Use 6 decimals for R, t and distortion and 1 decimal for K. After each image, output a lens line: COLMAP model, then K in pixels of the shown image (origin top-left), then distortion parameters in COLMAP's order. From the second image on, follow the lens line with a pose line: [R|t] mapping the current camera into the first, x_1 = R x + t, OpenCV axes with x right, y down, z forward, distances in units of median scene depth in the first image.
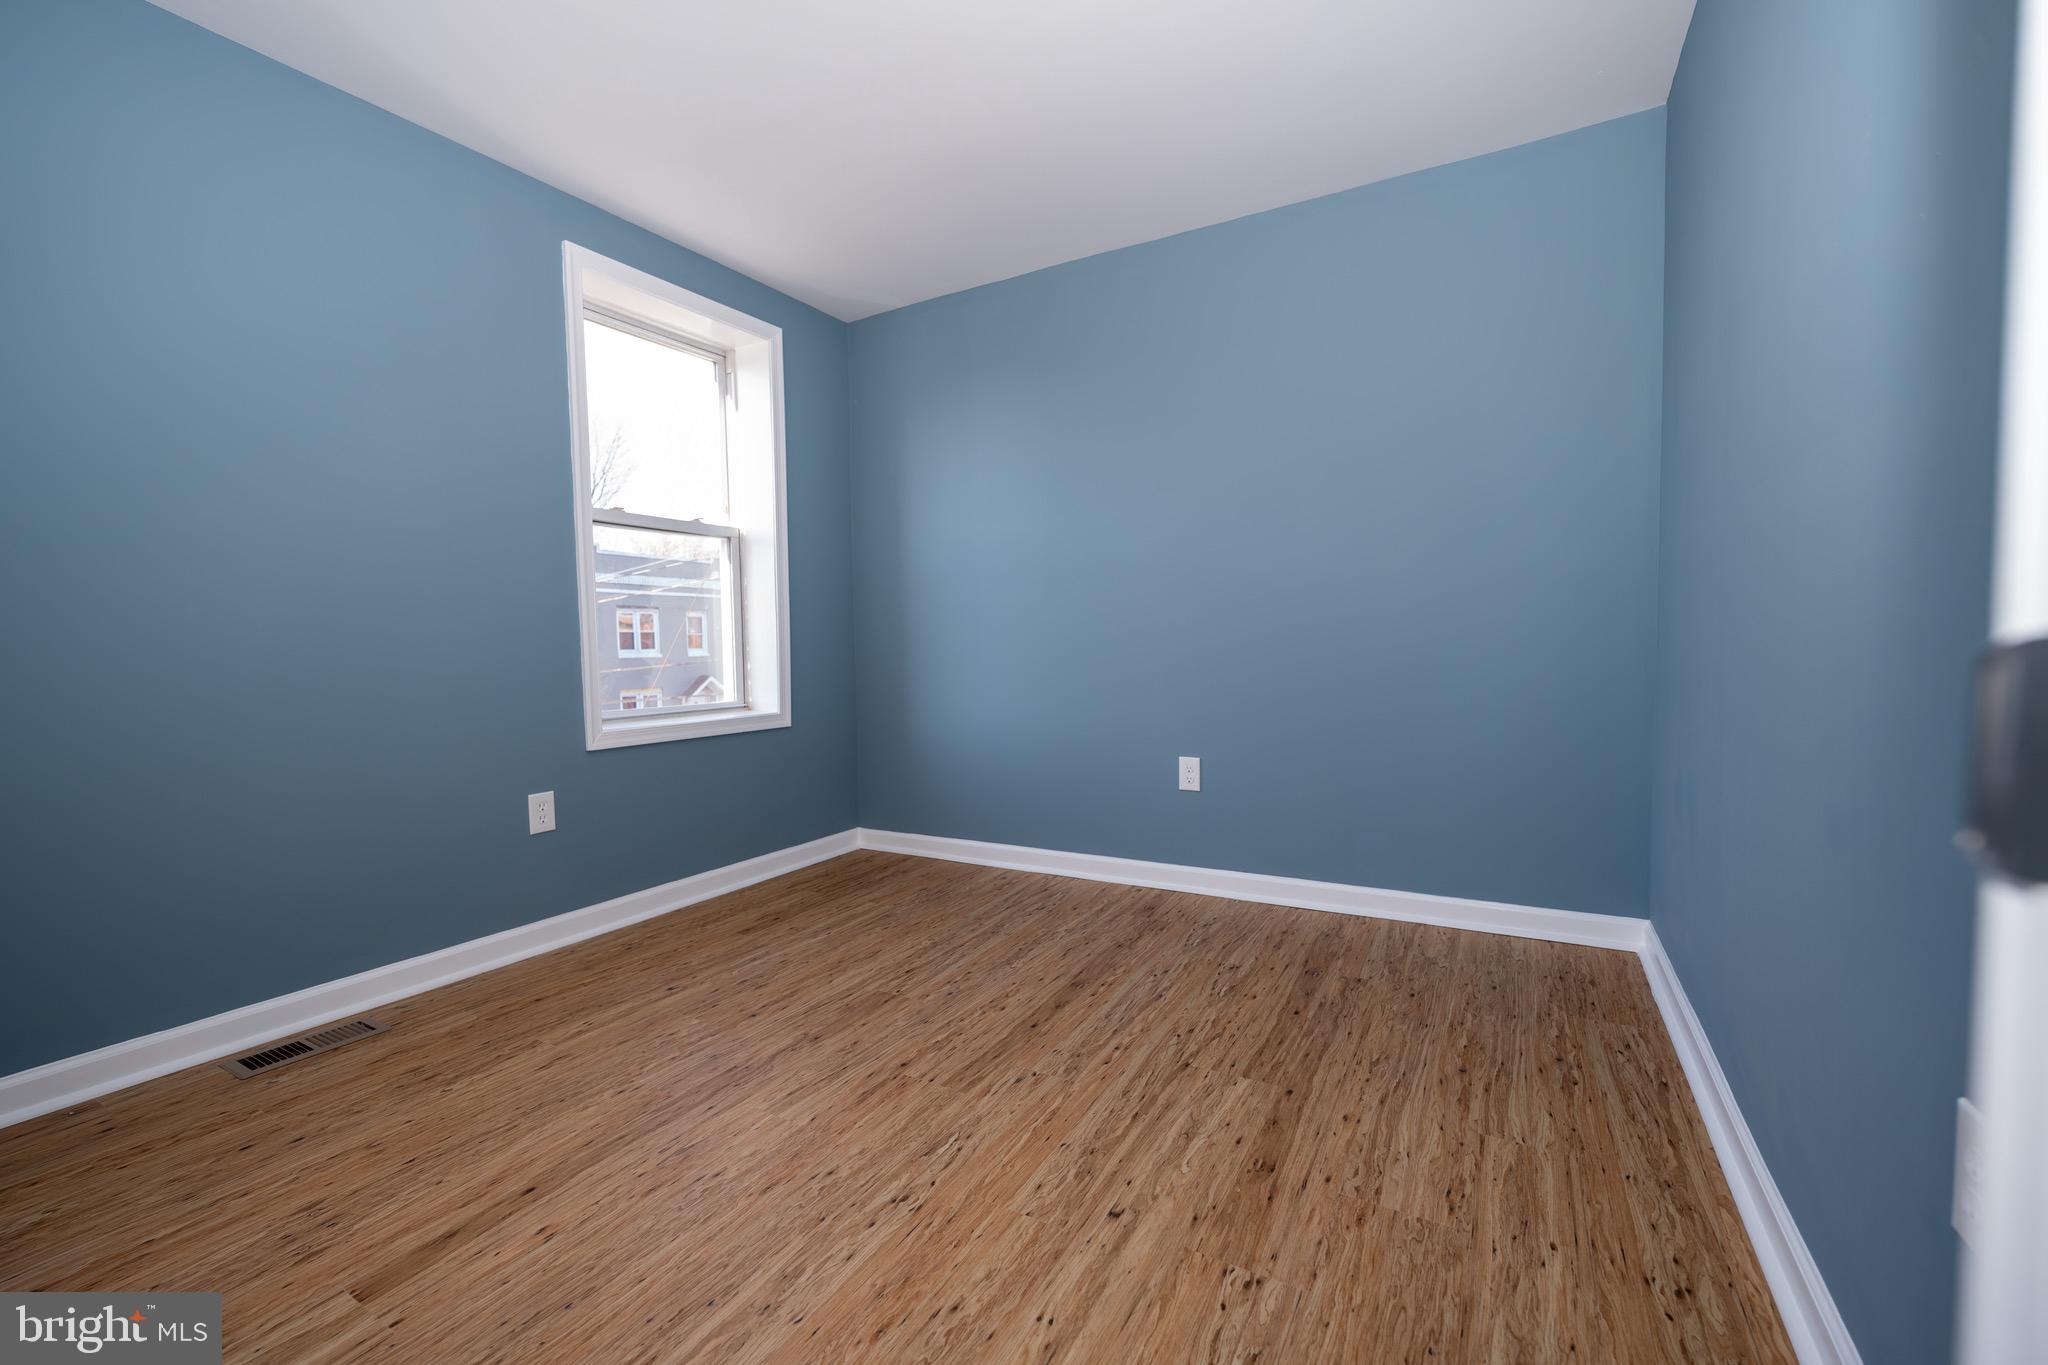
lens RADIAL K [[840.9, 0, 1022.9], [0, 840.9, 687.4], [0, 0, 1]] dist [0.001283, -0.000922]
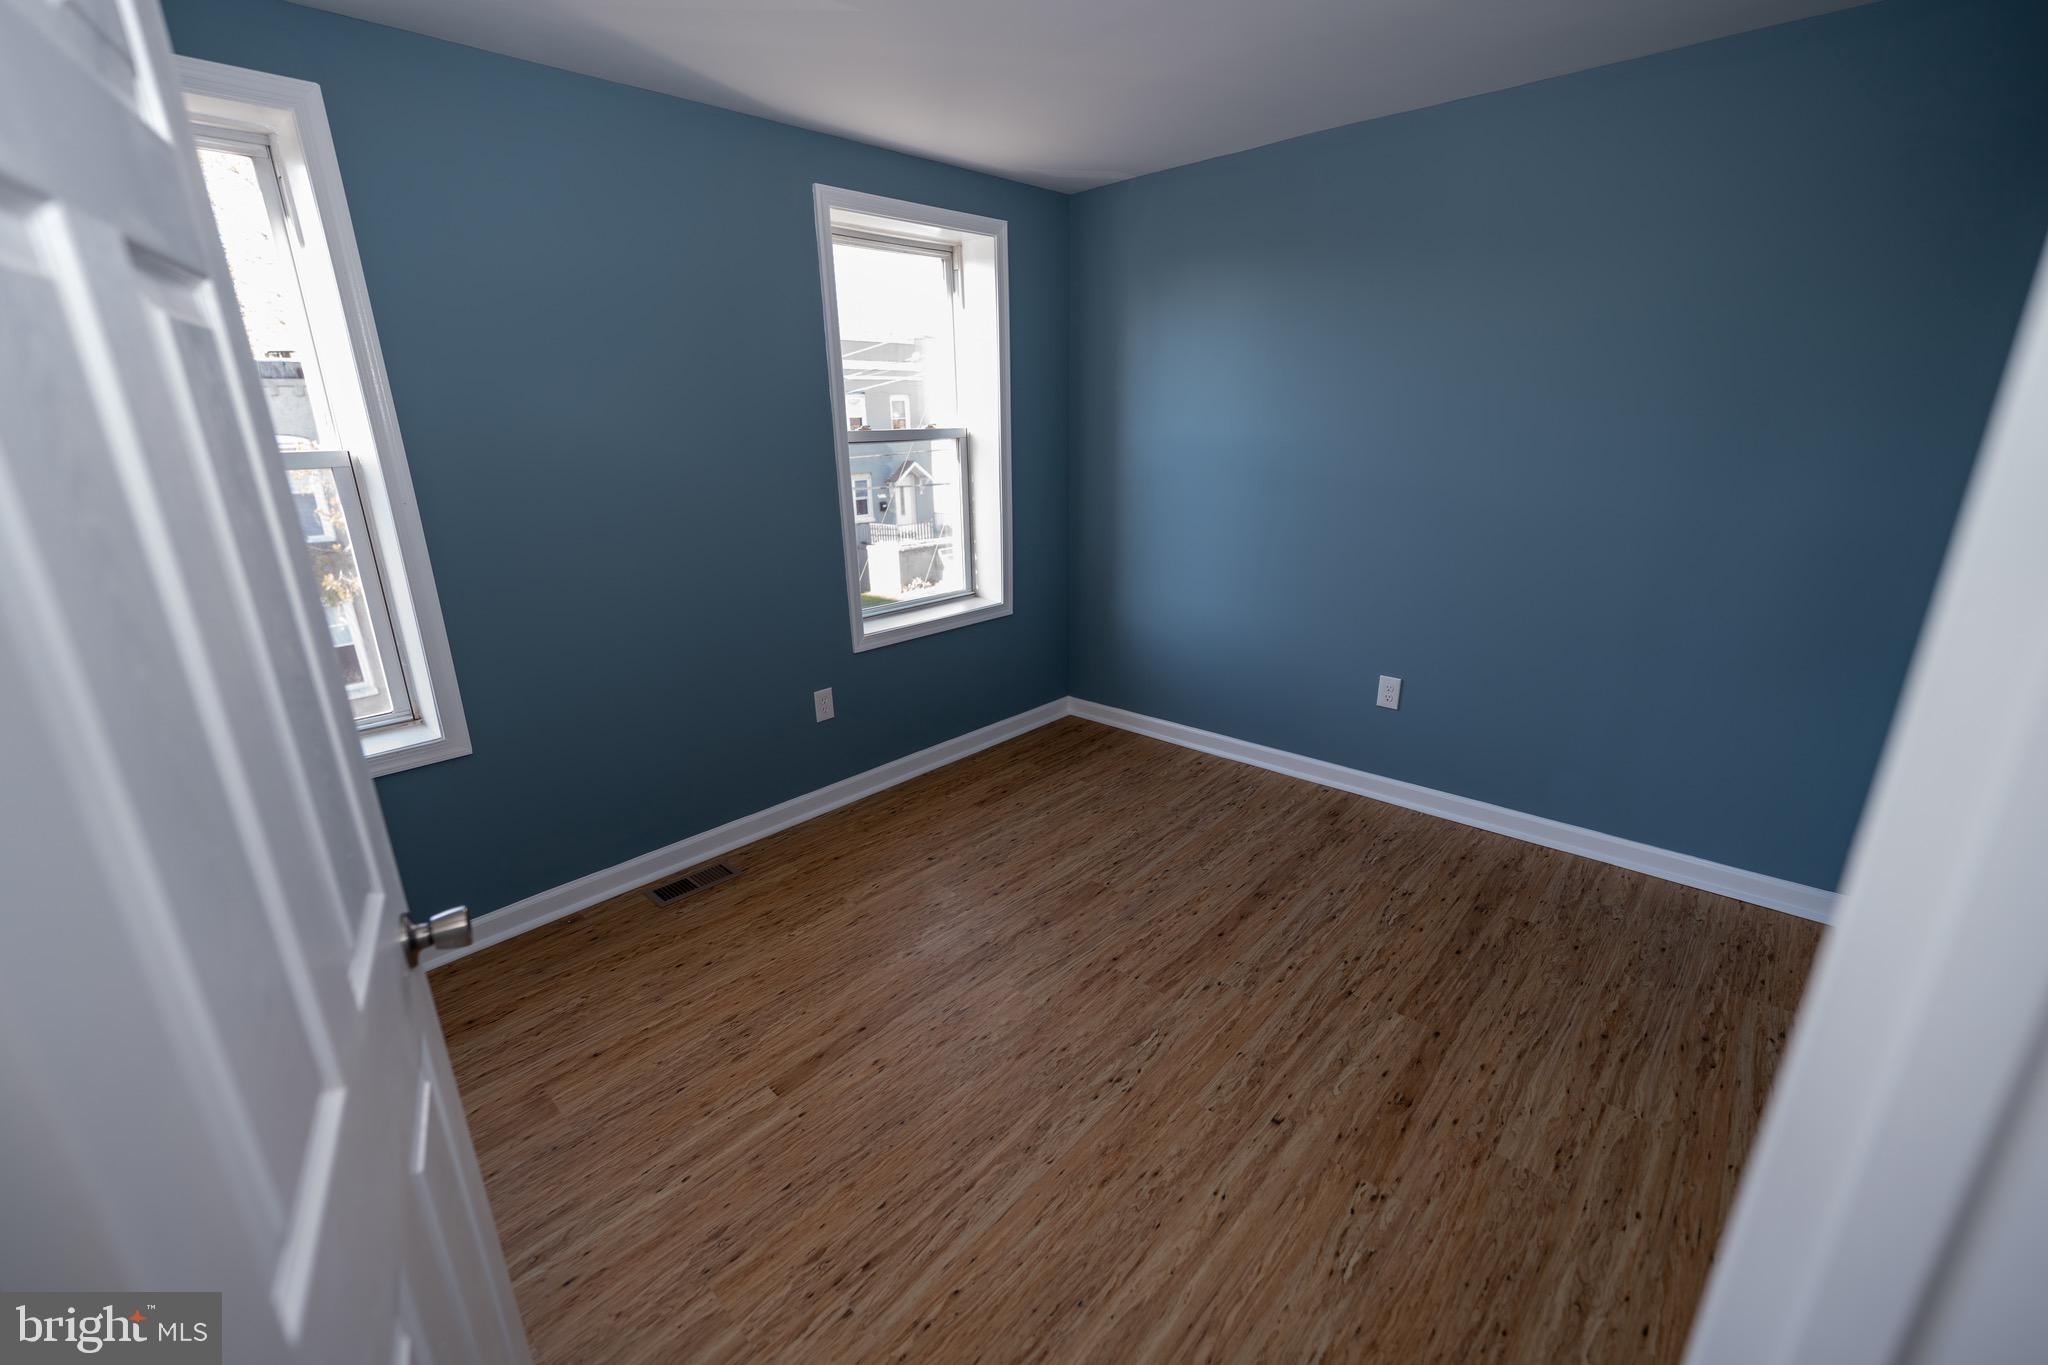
lens RADIAL K [[842.4, 0, 1022.5], [0, 842.4, 683.1], [0, 0, 1]] dist [0.001432, -0.001222]
pose [[0.974212, 0.067356, -0.215346, -0.028319], [-0.009667, 0.965988, 0.258408, -0.258705], [0.225427, -0.249662, 0.941728, -0.118040]]
